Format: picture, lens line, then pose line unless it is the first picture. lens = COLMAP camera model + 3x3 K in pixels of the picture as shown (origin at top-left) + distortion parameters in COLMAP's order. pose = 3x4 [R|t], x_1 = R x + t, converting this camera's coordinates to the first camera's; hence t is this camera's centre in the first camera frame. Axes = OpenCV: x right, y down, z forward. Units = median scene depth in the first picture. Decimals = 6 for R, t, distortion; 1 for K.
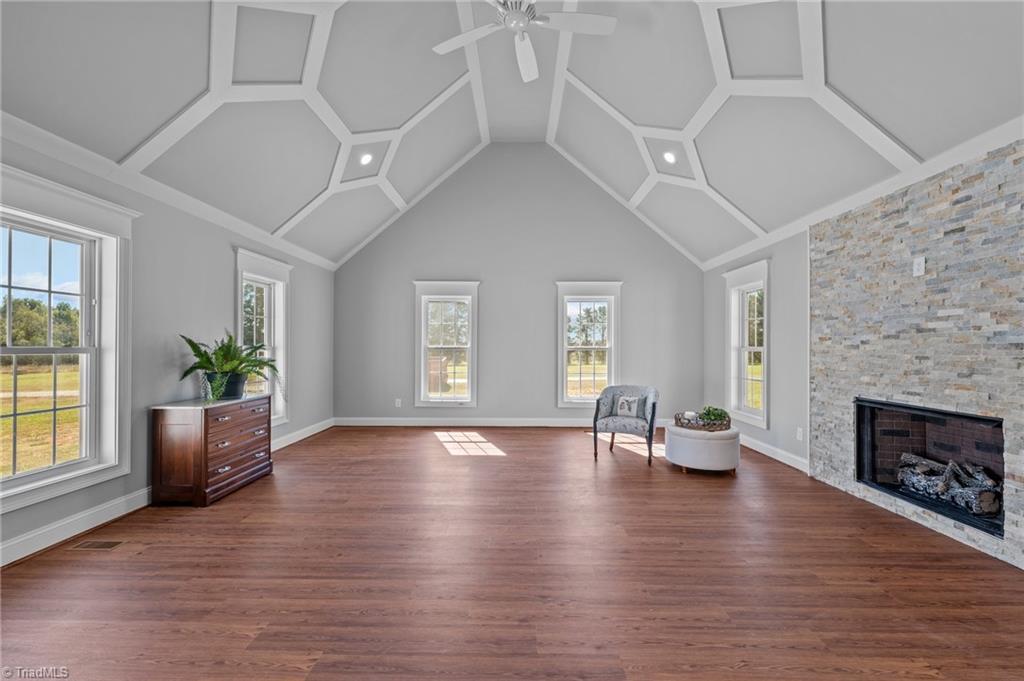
lens RADIAL K [[419.4, 0, 513.8], [0, 419.4, 344.6], [0, 0, 1]] dist [0.001022, -0.000555]
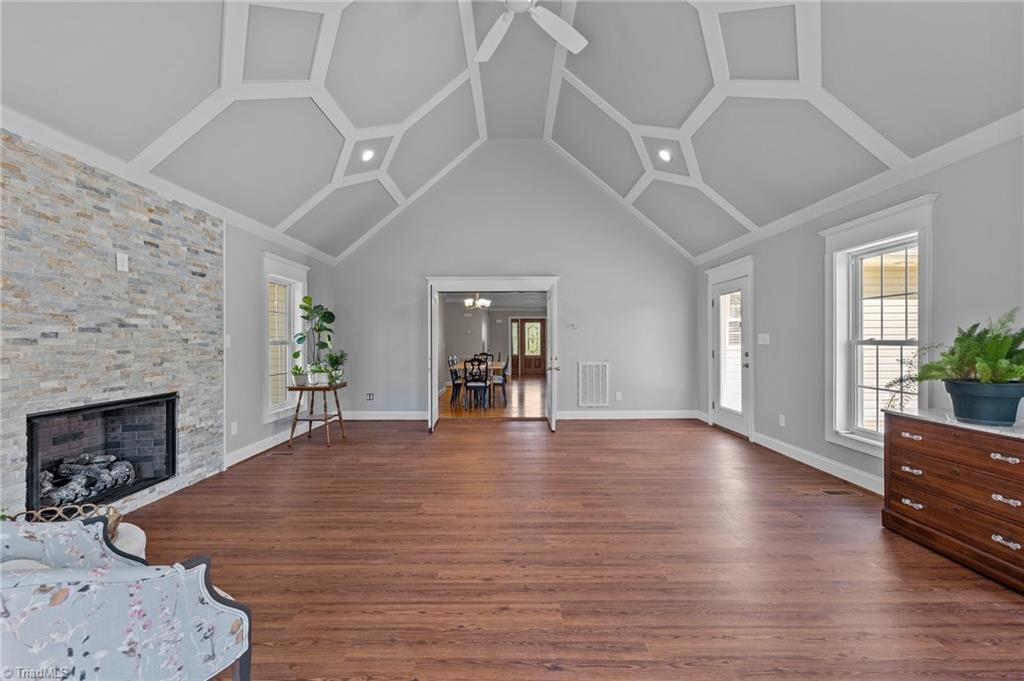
lens RADIAL K [[419.4, 0, 511.2], [0, 419.4, 340.4], [0, 0, 1]] dist [0.001022, -0.000555]
pose [[-0.999810, 0.001744, -0.019433, 0.041712], [0.001853, 0.999983, -0.005607, 0.009574], [0.019422, -0.005642, -0.999795, 1.823904]]
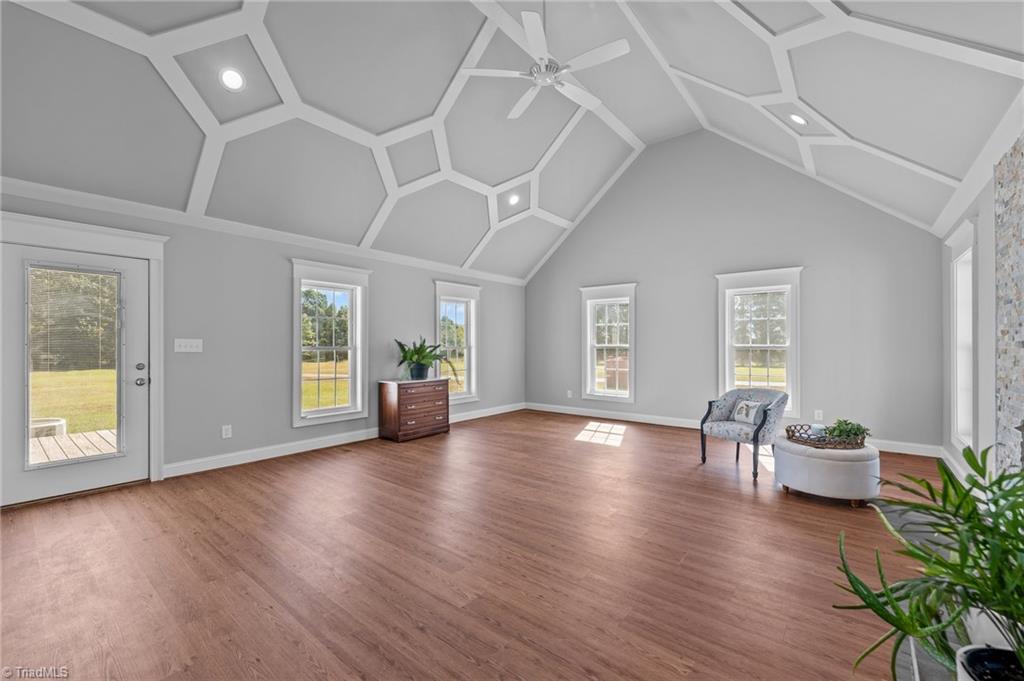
lens RADIAL K [[419.4, 0, 510.5], [0, 419.4, 342.5], [0, 0, 1]] dist [0.001022, -0.000555]
pose [[0.783330, -0.008073, -0.621553, 0.634463], [0.006302, 0.999967, -0.005046, 0.001878], [0.621574, 0.000035, 0.783356, -0.018827]]
